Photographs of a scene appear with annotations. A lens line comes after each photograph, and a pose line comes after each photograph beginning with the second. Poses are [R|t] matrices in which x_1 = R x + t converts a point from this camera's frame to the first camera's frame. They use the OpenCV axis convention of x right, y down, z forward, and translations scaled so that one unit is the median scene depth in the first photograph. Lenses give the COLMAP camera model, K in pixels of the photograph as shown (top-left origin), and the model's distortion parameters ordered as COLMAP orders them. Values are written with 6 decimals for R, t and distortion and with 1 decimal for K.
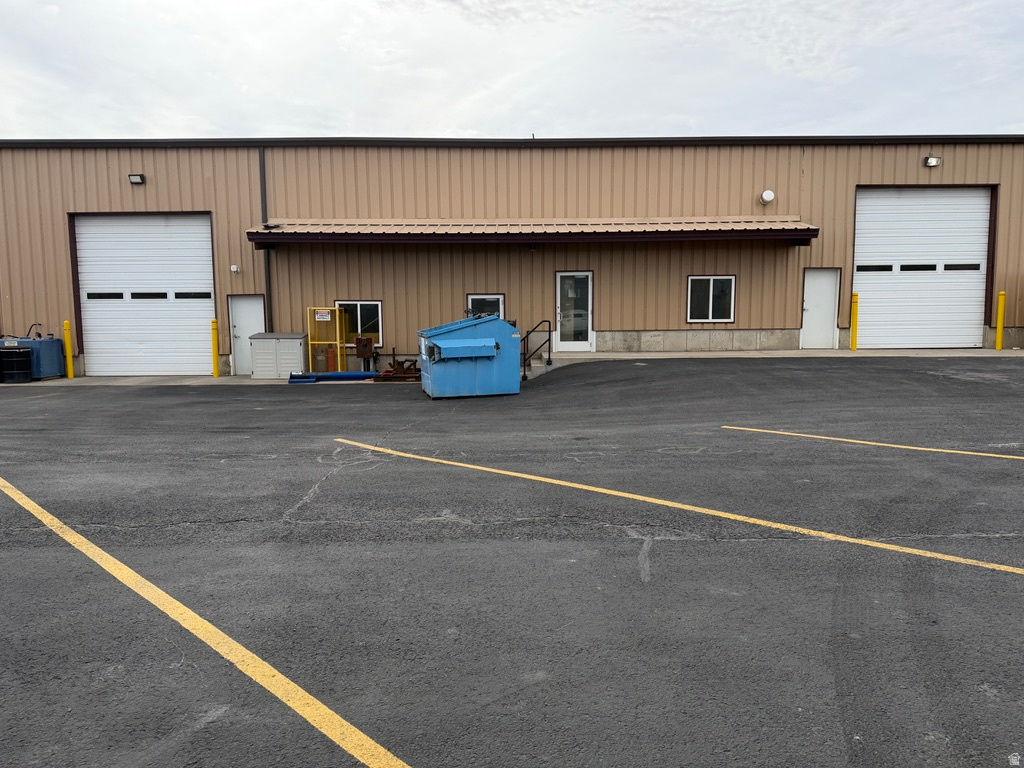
lens RADIAL K [[712.6, 0, 501.3], [0, 712.6, 386.0], [0, 0, 1]] dist [0.074746, -0.108313]
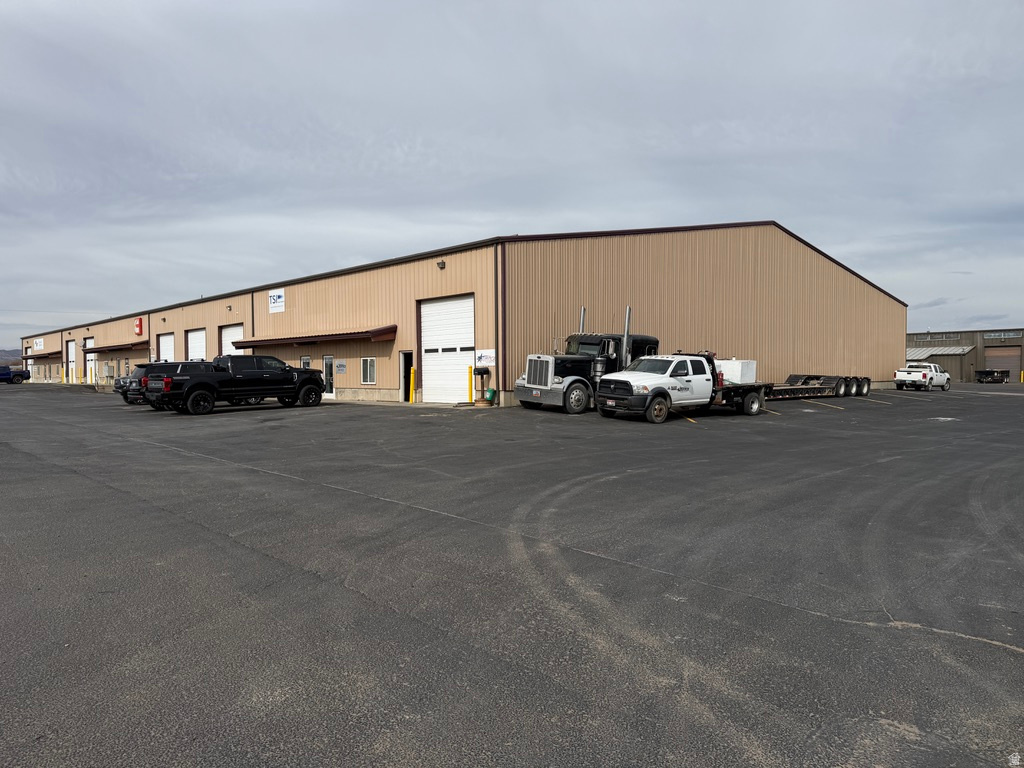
lens RADIAL K [[720.3, 0, 512.0], [0, 720.3, 384.0], [0, 0, 1]] dist [0.043319, -0.048493]
pose [[0.712101, 0.009777, -0.702009, 0.688590], [-0.035005, 0.999154, -0.021593, -0.025645], [0.701204, 0.039950, 0.711841, 0.011543]]
